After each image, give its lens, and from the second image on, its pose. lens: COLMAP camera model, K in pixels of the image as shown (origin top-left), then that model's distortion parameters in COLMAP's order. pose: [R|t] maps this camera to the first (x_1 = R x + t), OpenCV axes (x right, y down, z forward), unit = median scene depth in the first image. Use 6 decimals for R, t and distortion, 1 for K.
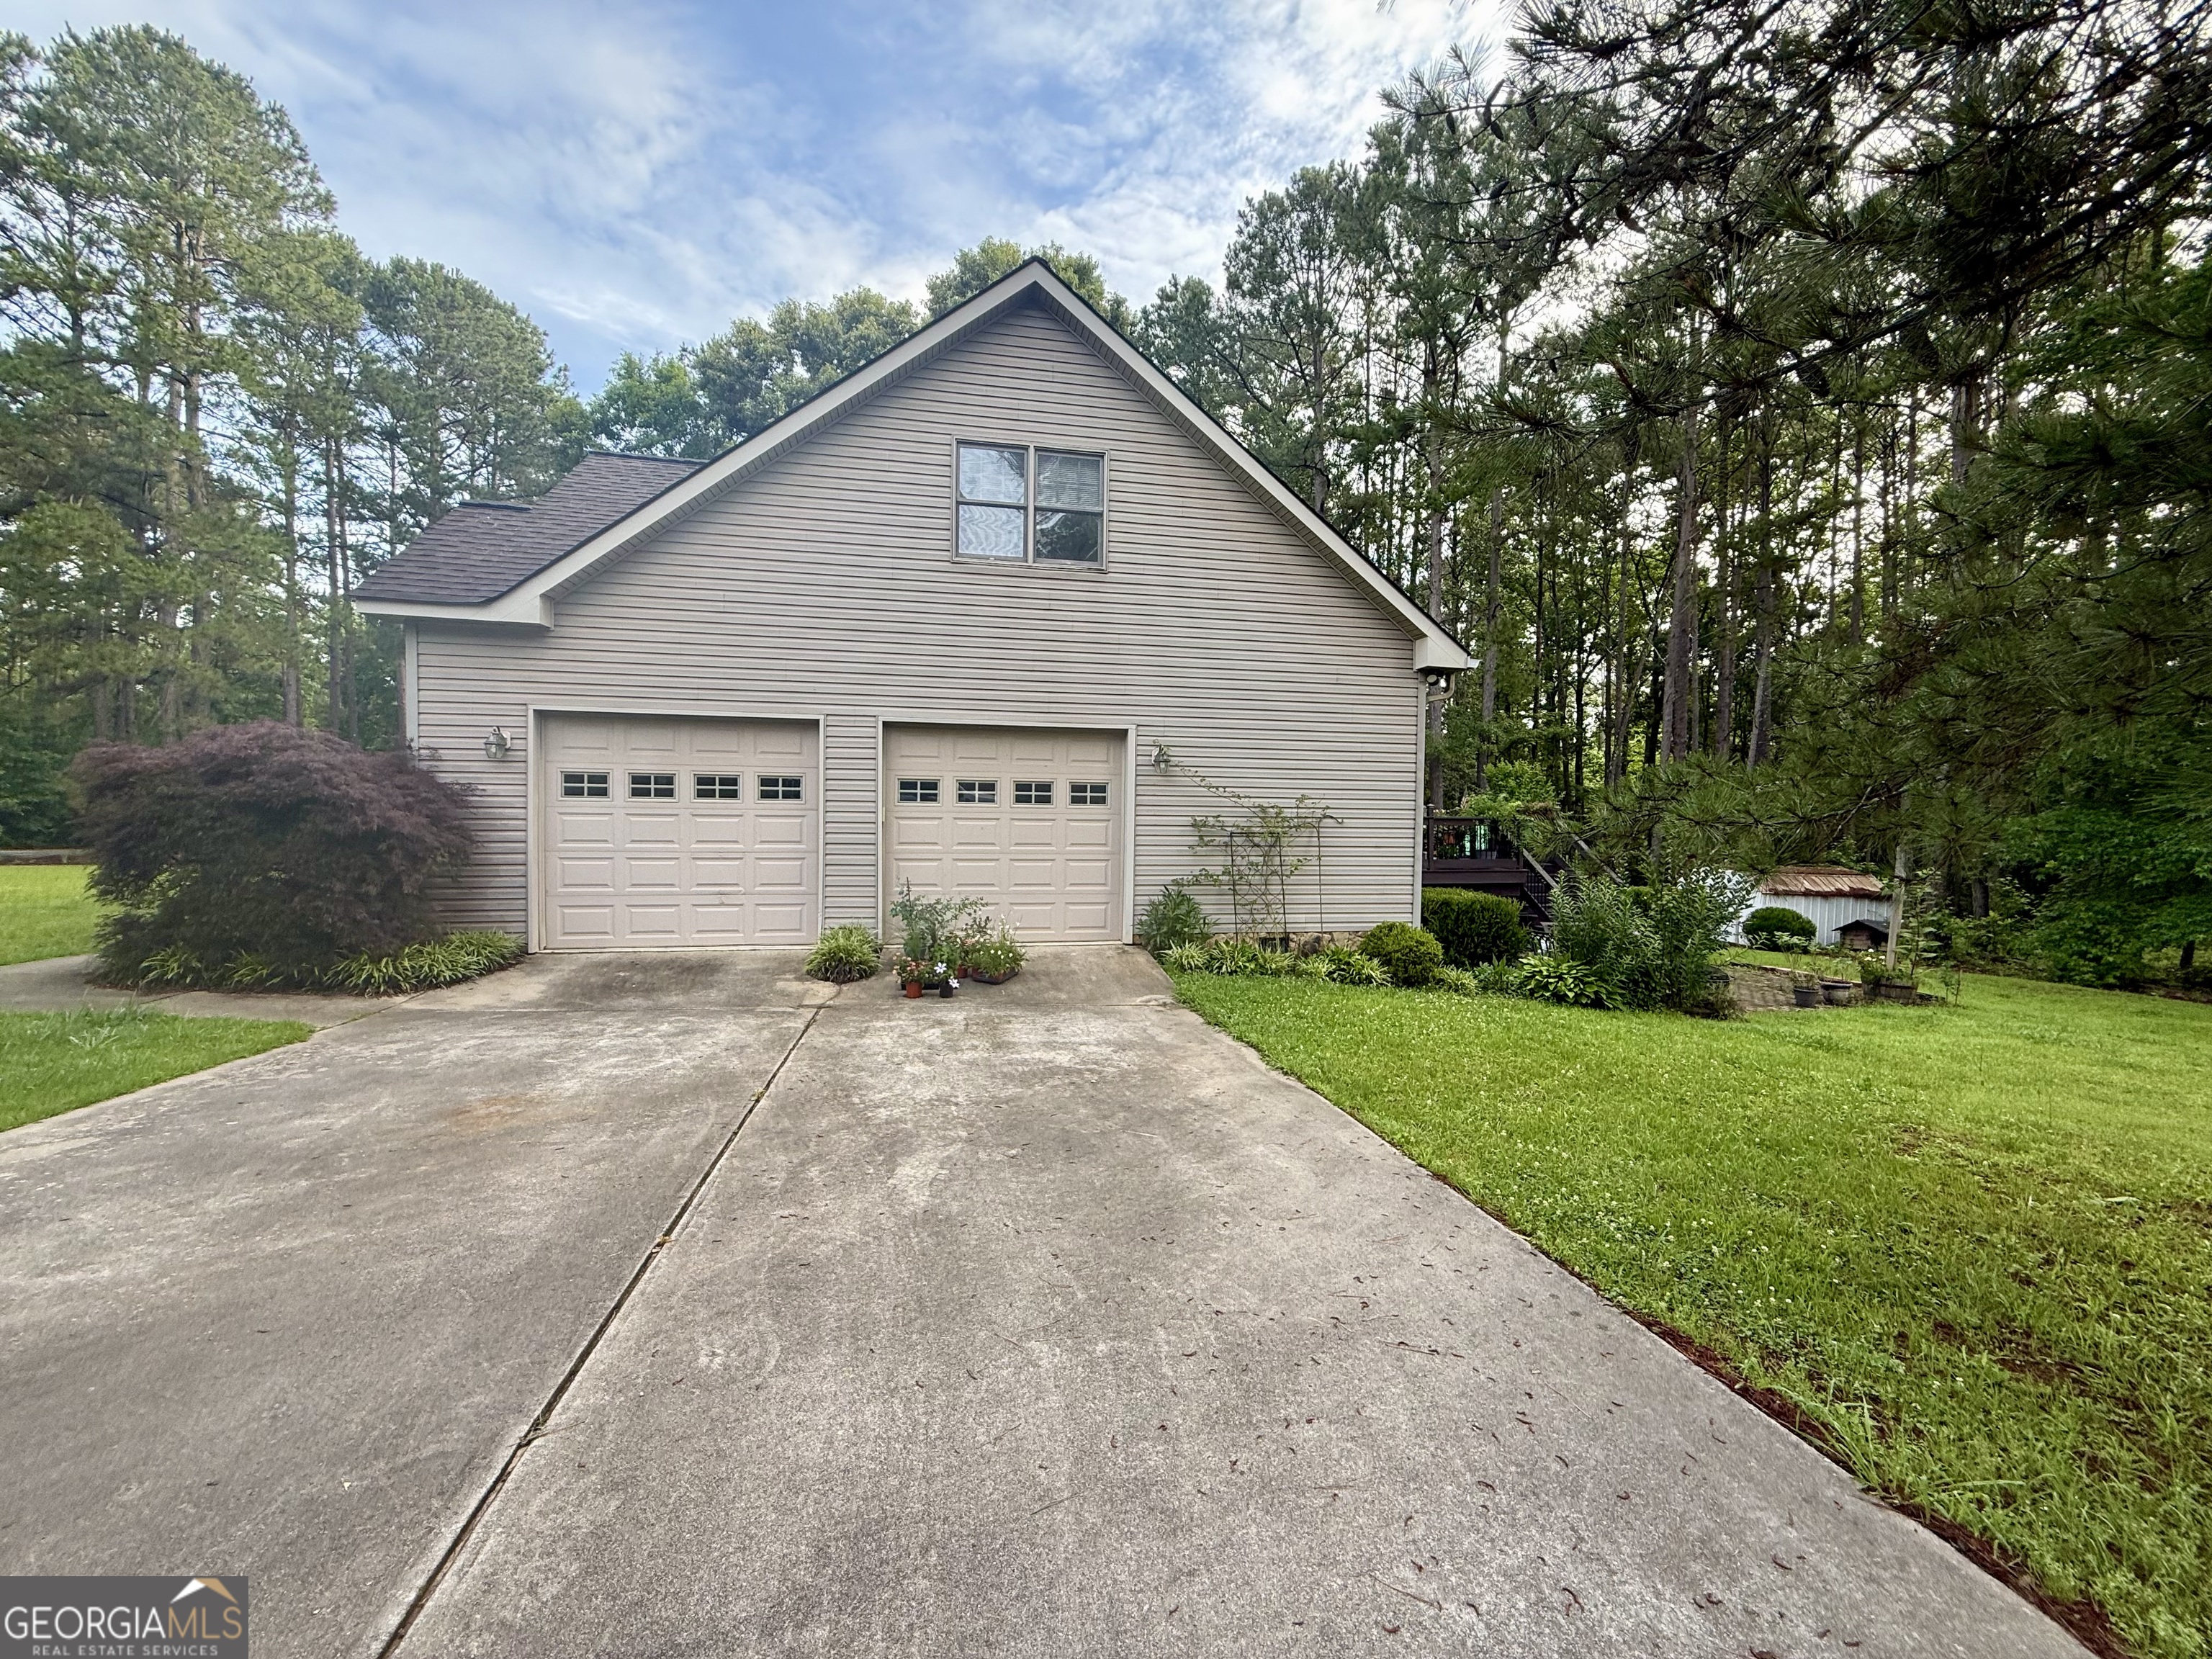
lens RADIAL K [[885.5, 0, 1106.0], [0, 885.5, 829.5], [0, 0, 1]] dist [-0.000181, 0.000301]
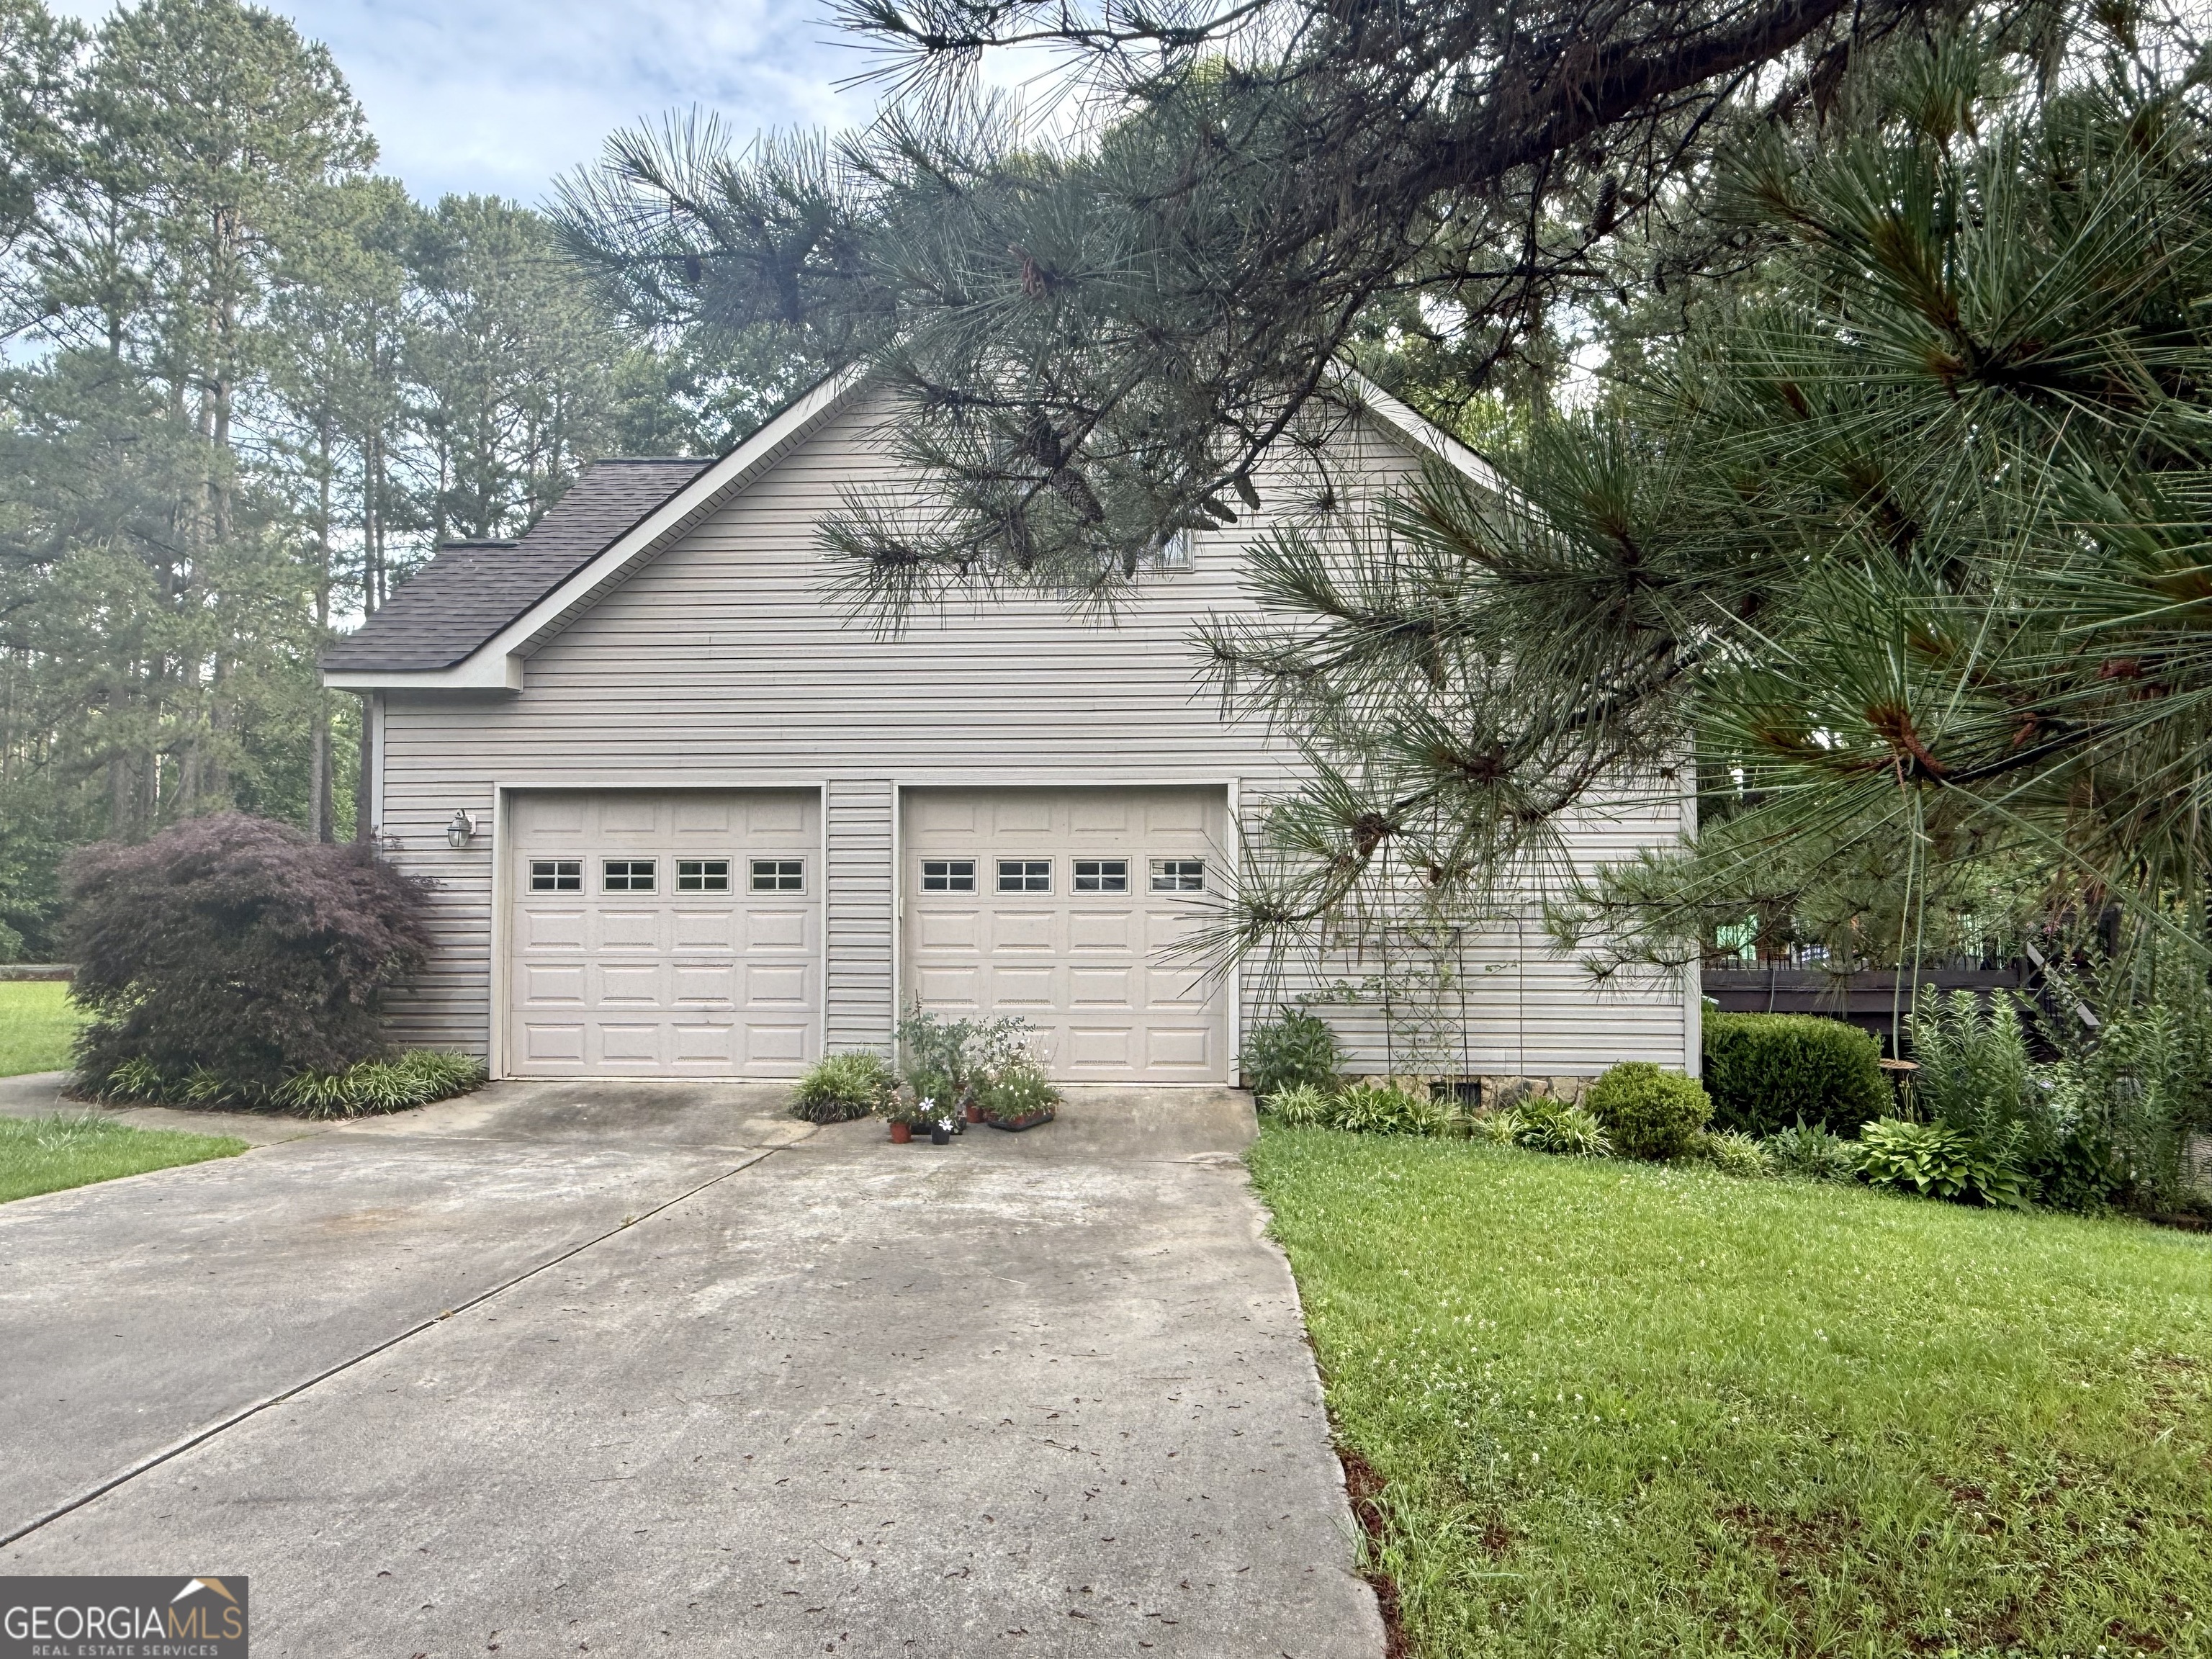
lens RADIAL K [[1467.9, 0, 1106.0], [0, 1467.9, 829.5], [0, 0, 1]] dist [-0.001075, 0.003961]
pose [[0.965764, -0.025759, -0.258142, 0.252209], [0.008025, 0.997548, -0.069520, 0.005423], [0.259300, 0.065068, 0.963603, -0.180600]]
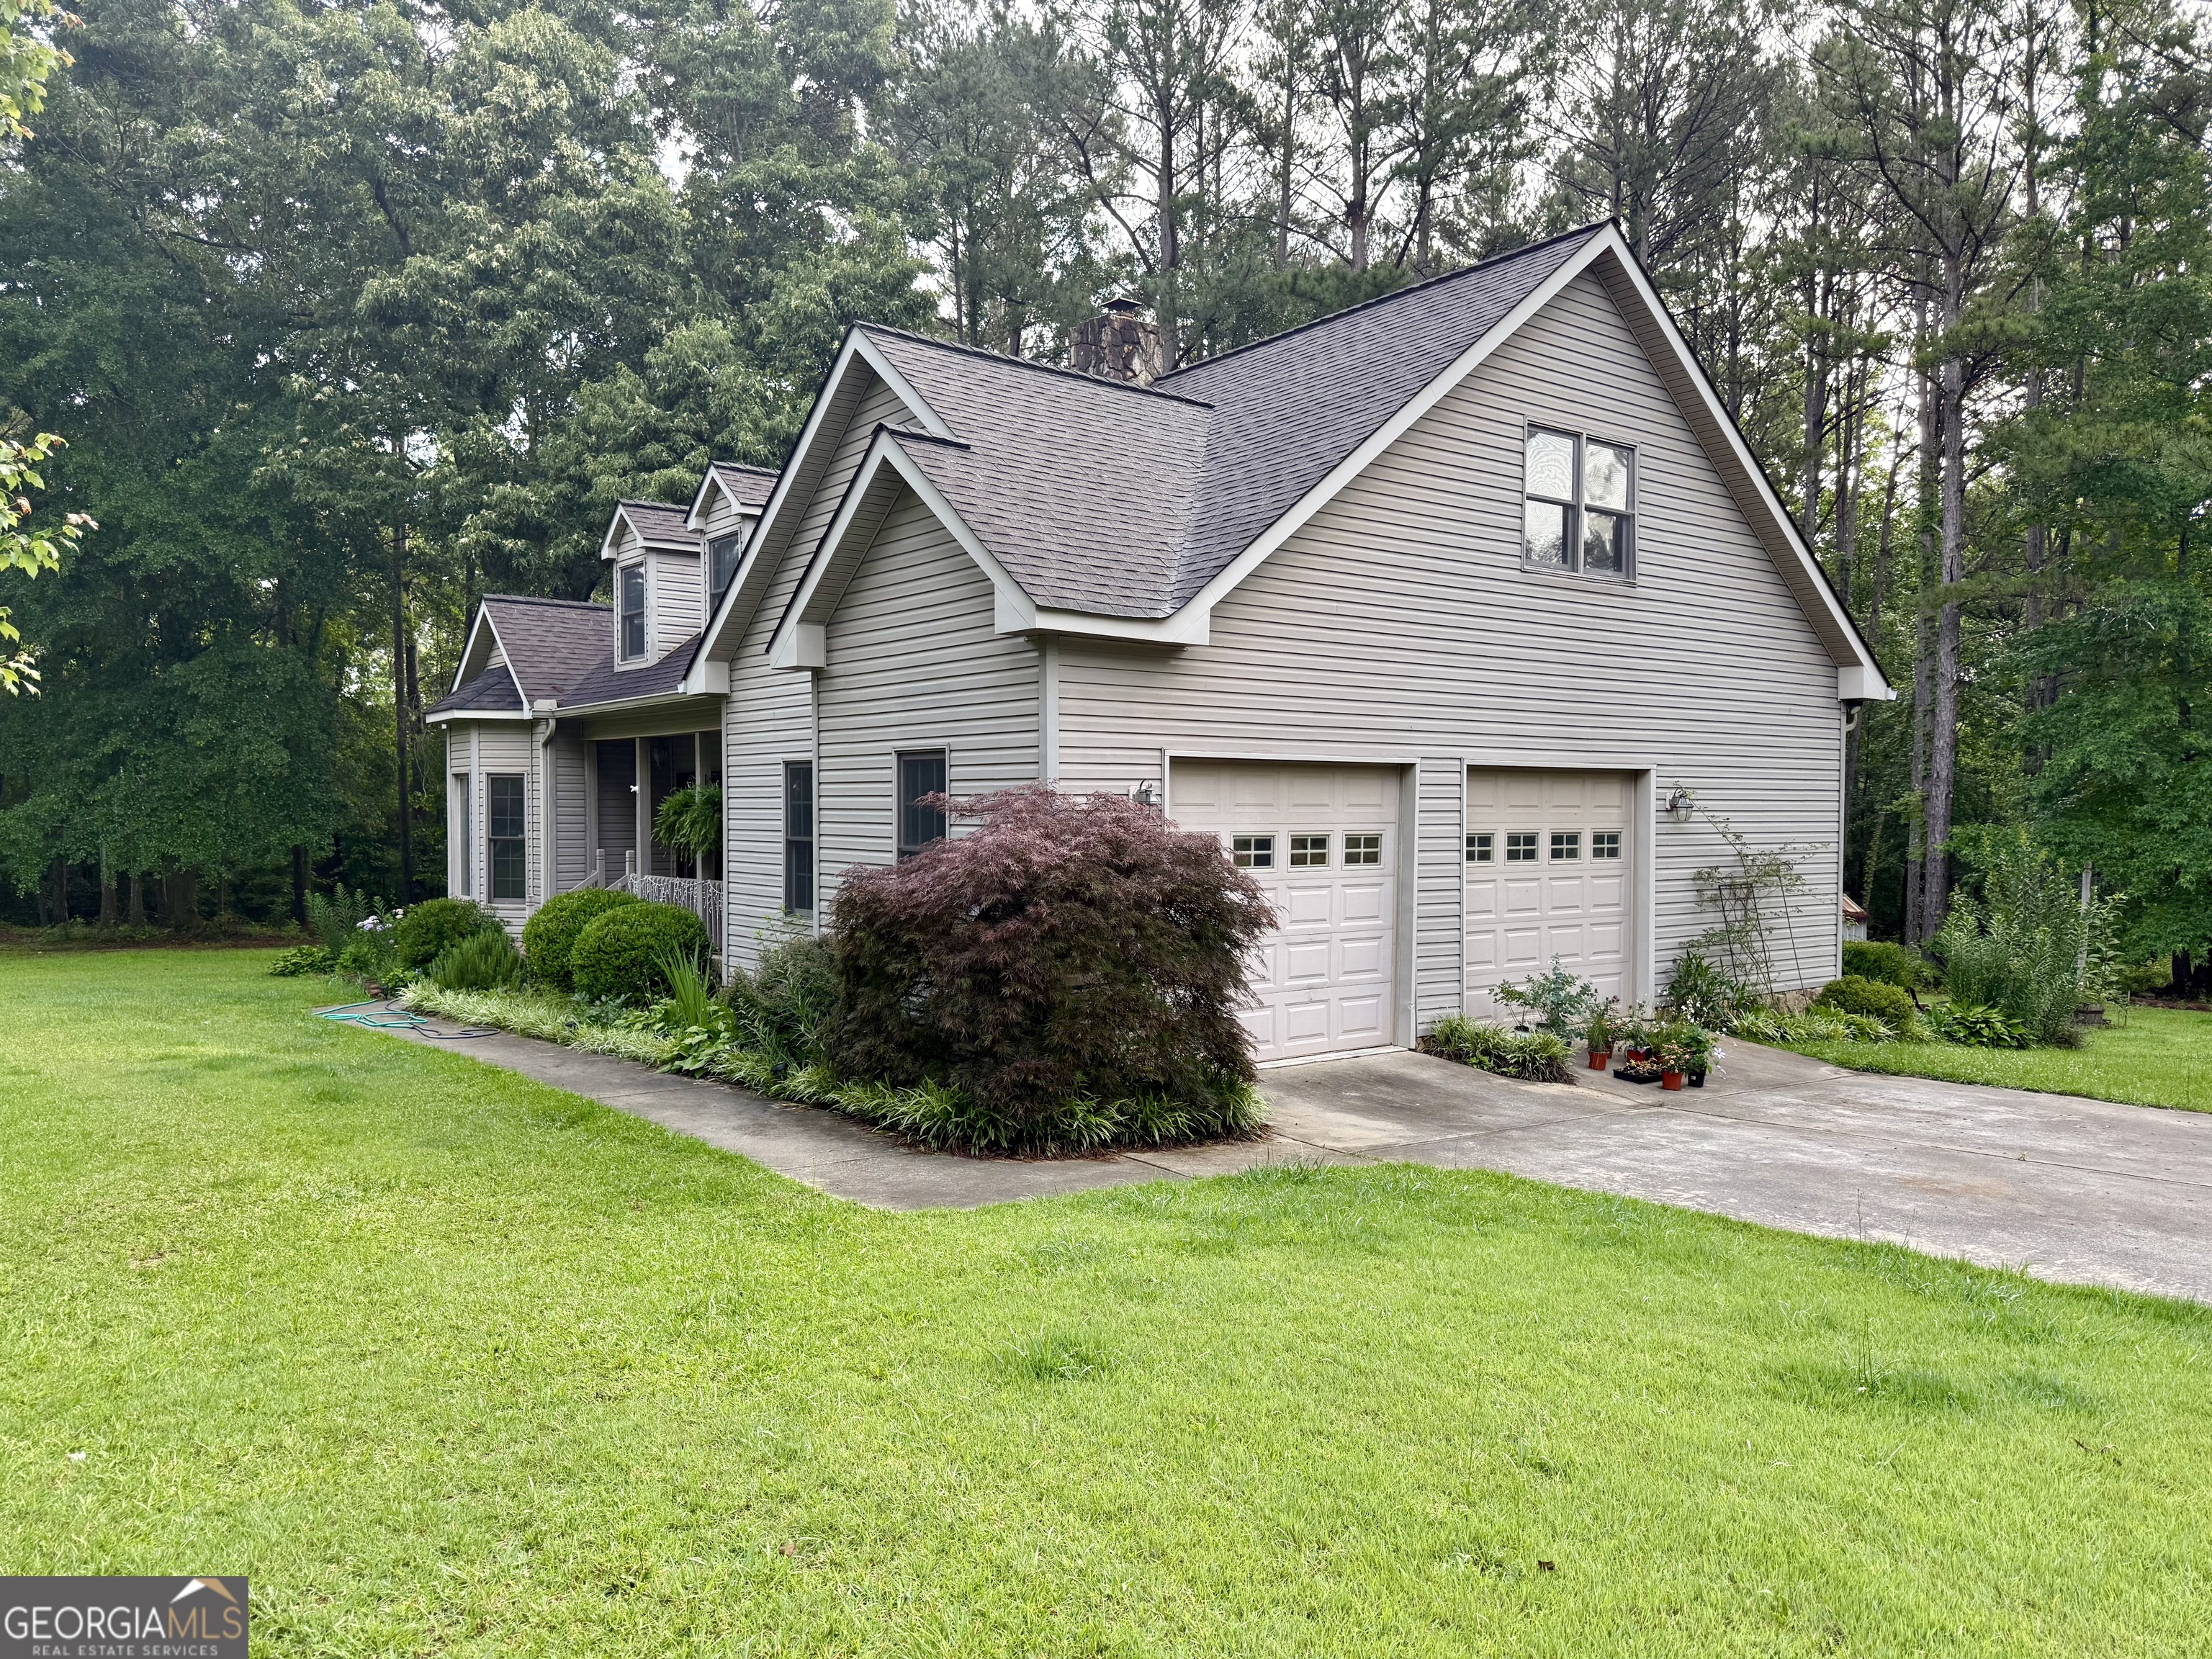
lens RADIAL K [[1604.5, 0, 1106.0], [0, 1604.5, 829.5], [0, 0, 1]] dist [0.000599, -0.003115]
pose [[0.902385, -0.028160, 0.430009, -1.205424], [0.051640, 0.997738, -0.043028, -0.014915], [-0.427824, 0.061033, 0.901799, -0.199893]]
